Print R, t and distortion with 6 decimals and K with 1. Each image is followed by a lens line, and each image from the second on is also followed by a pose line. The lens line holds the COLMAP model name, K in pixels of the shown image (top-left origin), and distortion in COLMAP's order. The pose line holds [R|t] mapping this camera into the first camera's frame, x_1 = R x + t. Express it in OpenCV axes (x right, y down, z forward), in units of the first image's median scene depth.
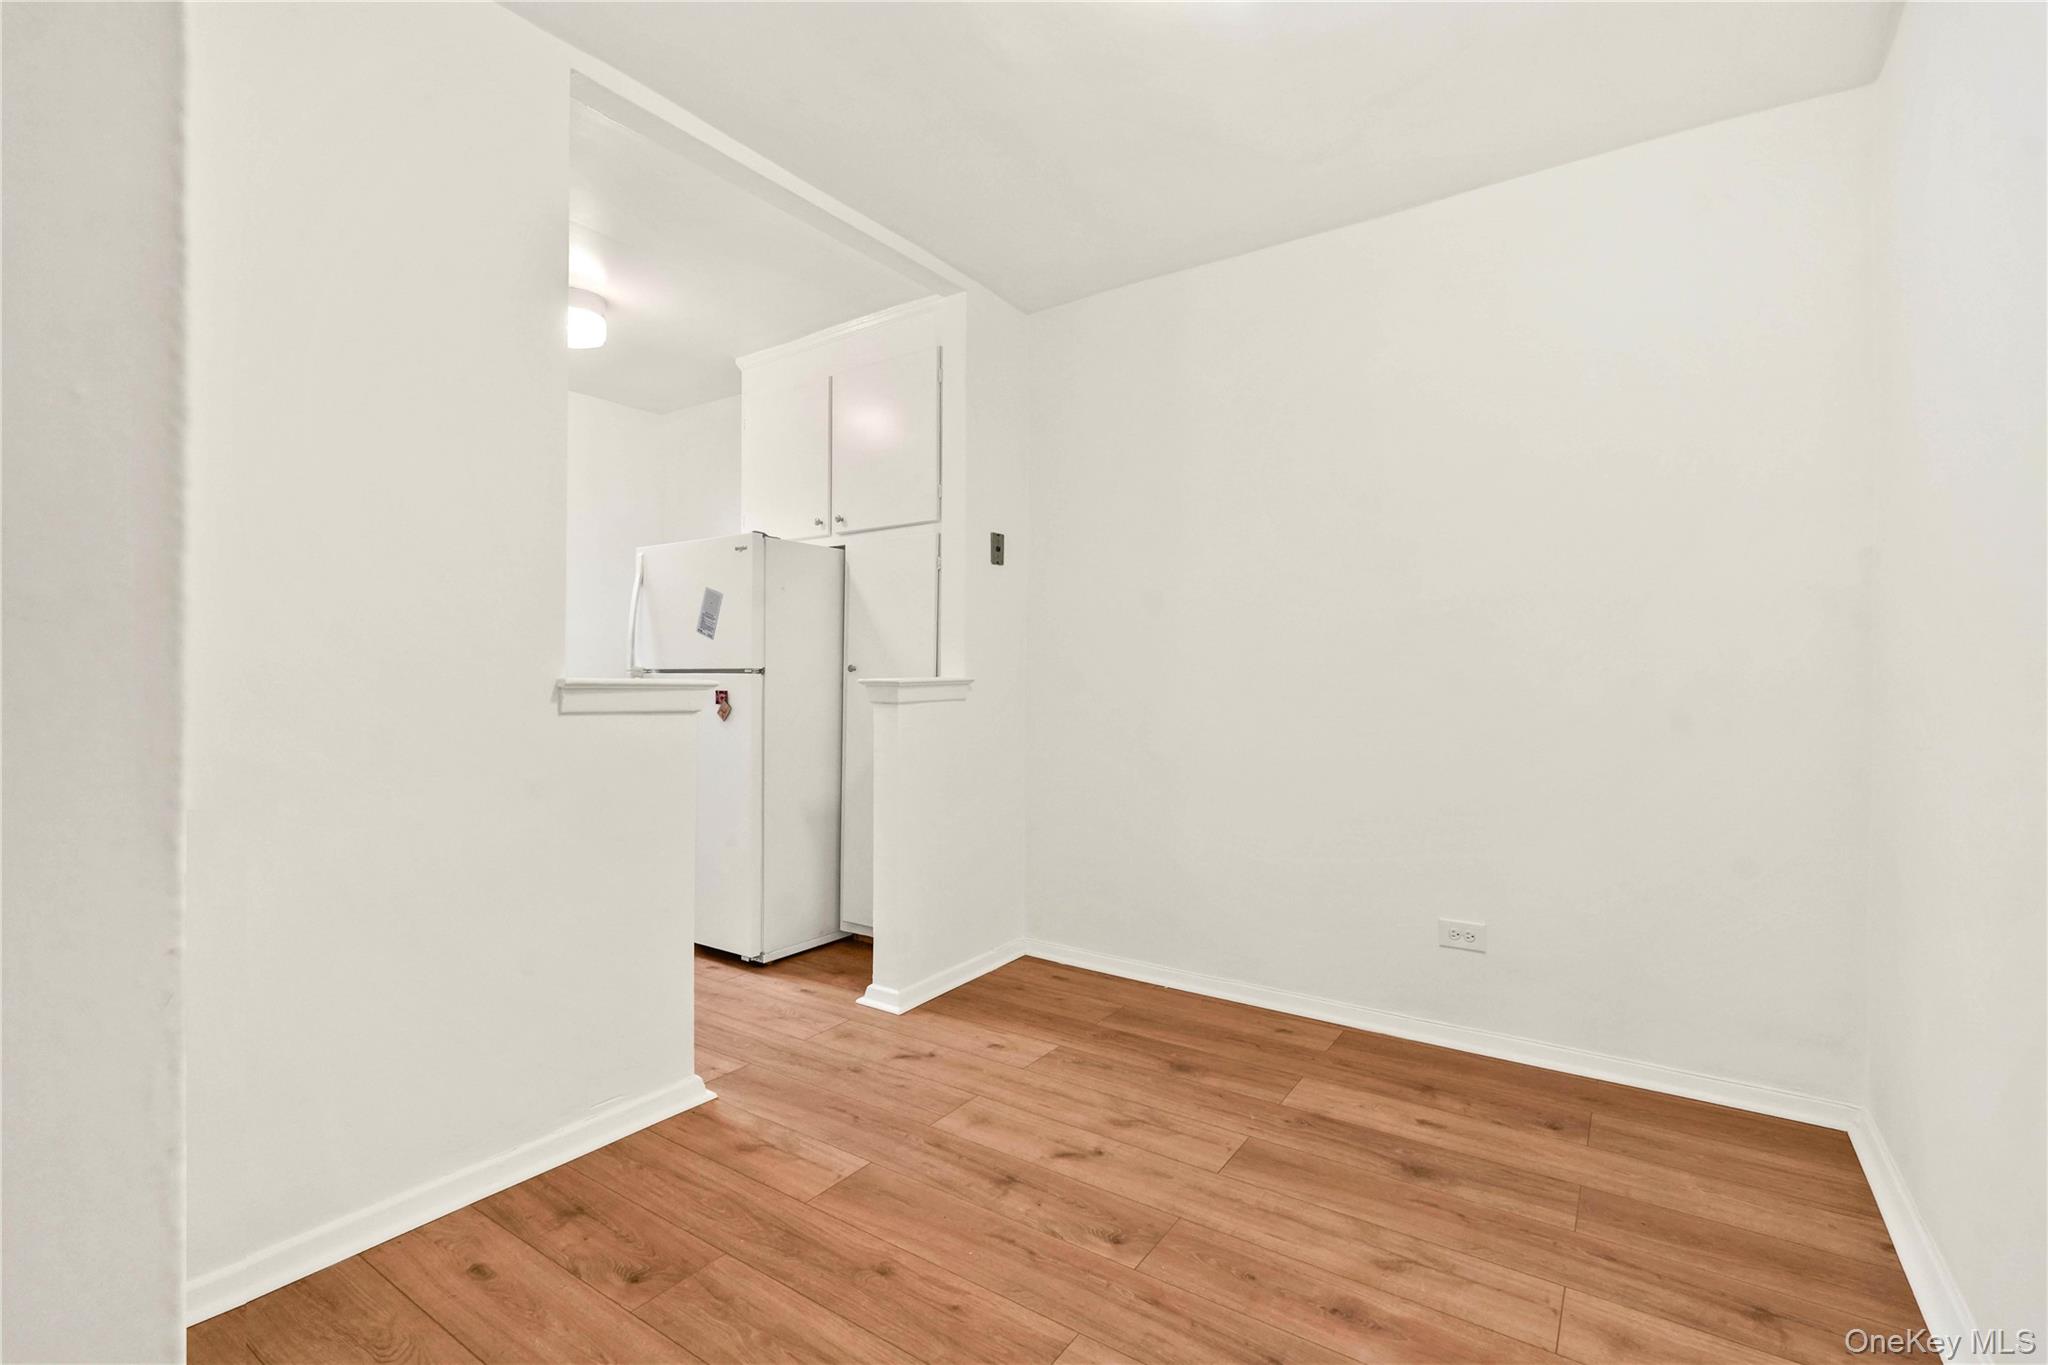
lens RADIAL K [[915.1, 0, 1021.5], [0, 915.1, 676.6], [0, 0, 1]] dist [-0.001436, 0.000018]
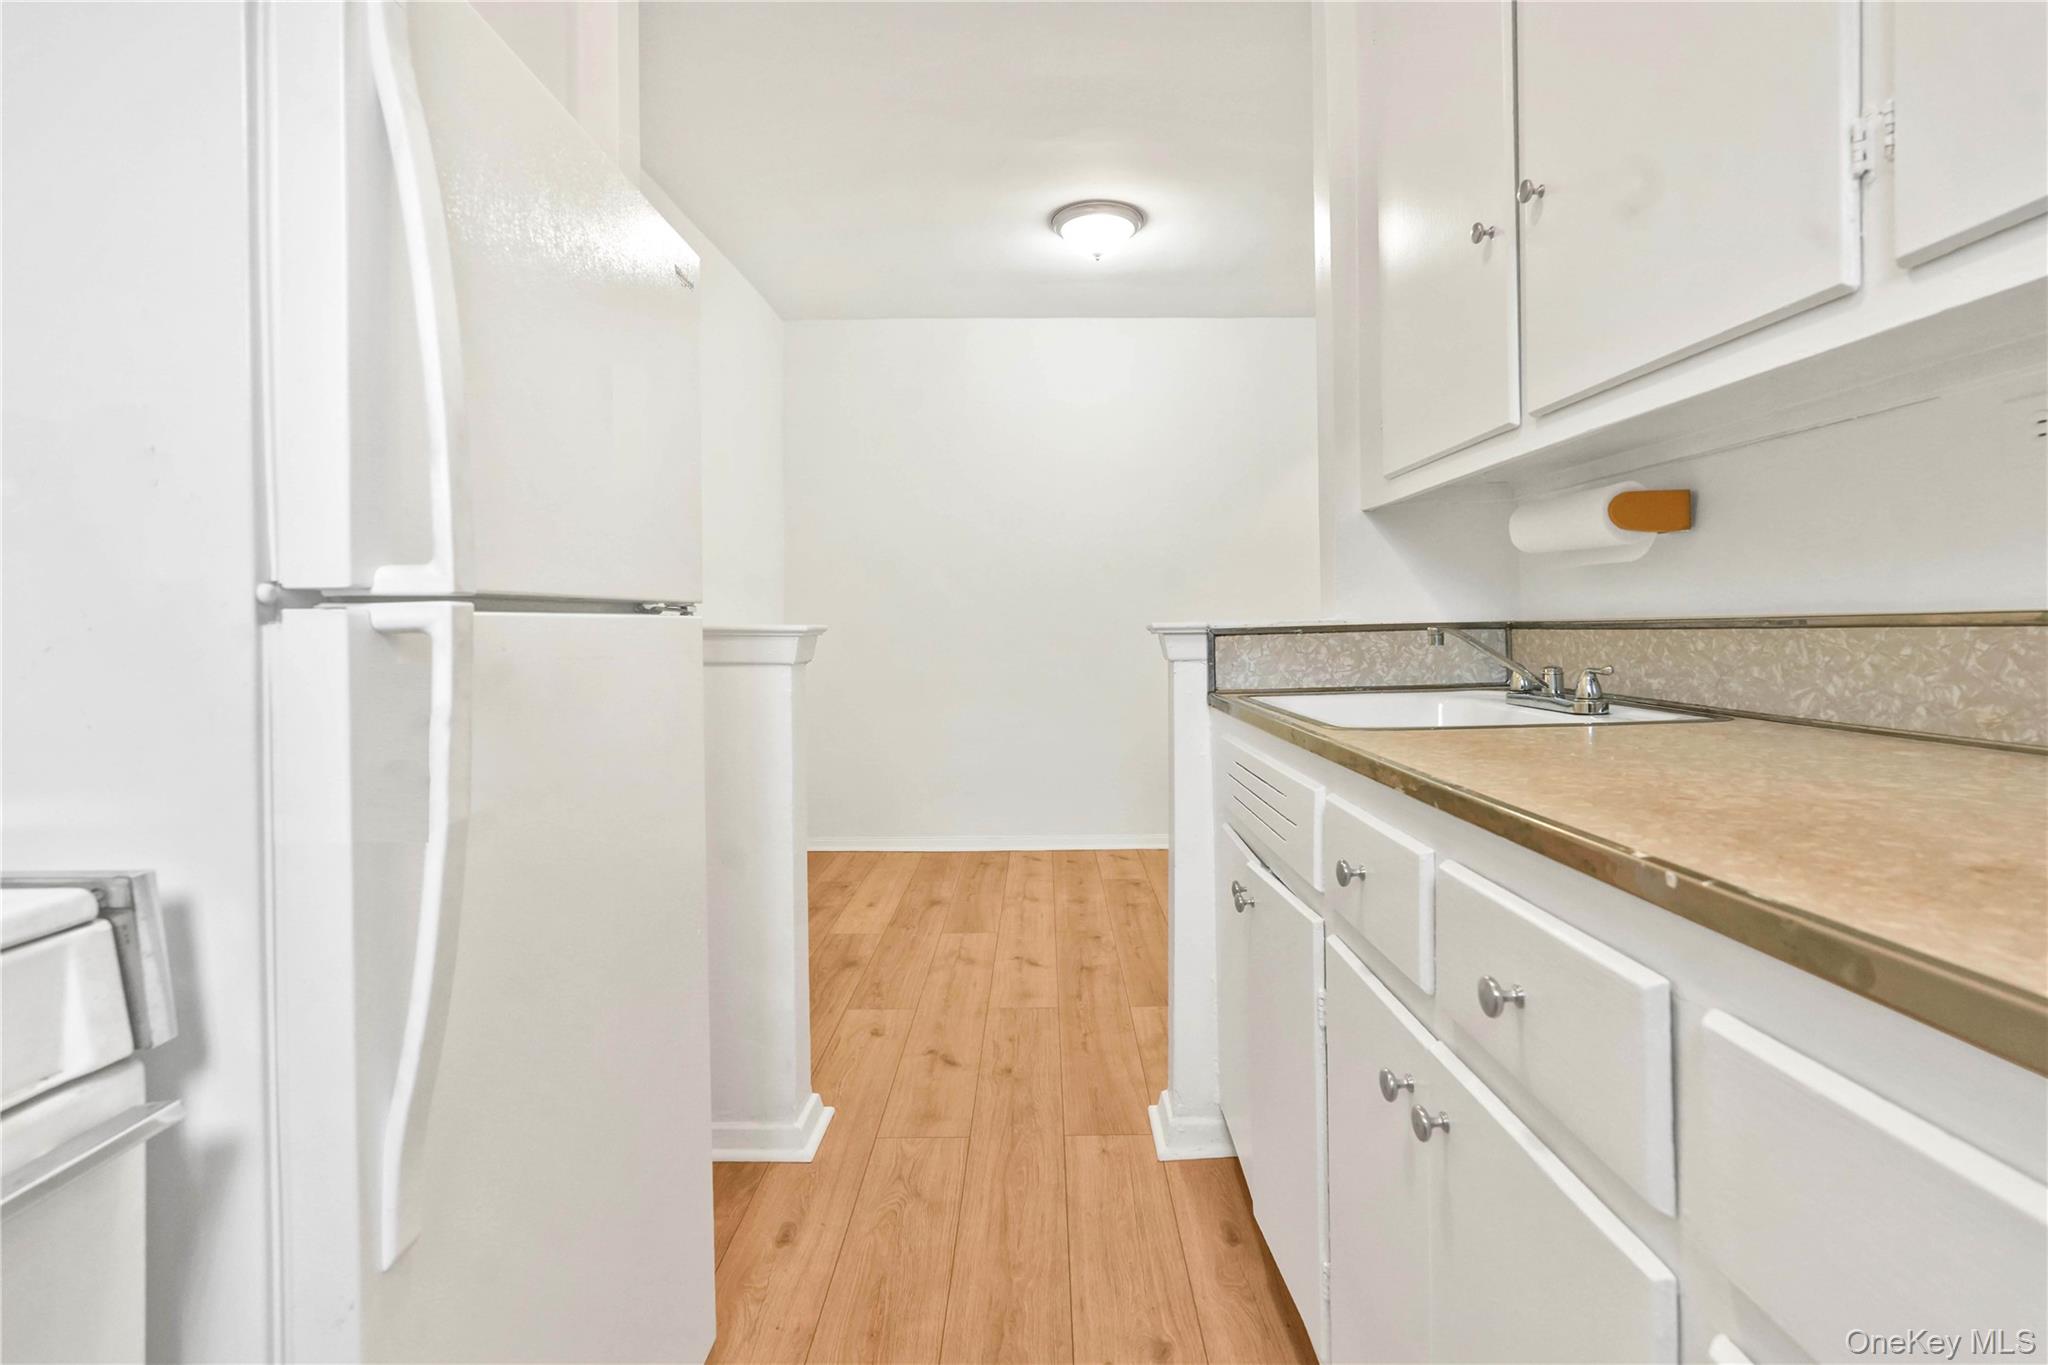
lens RADIAL K [[927.3, 0, 1022.4], [0, 927.3, 649.2], [0, 0, 1]] dist [-0.018709, 0.011439]
pose [[-0.545958, -0.014850, 0.837681, -0.796166], [0.011994, 0.999602, 0.025537, 0.003159], [-0.837727, 0.023989, -0.545563, 1.258491]]
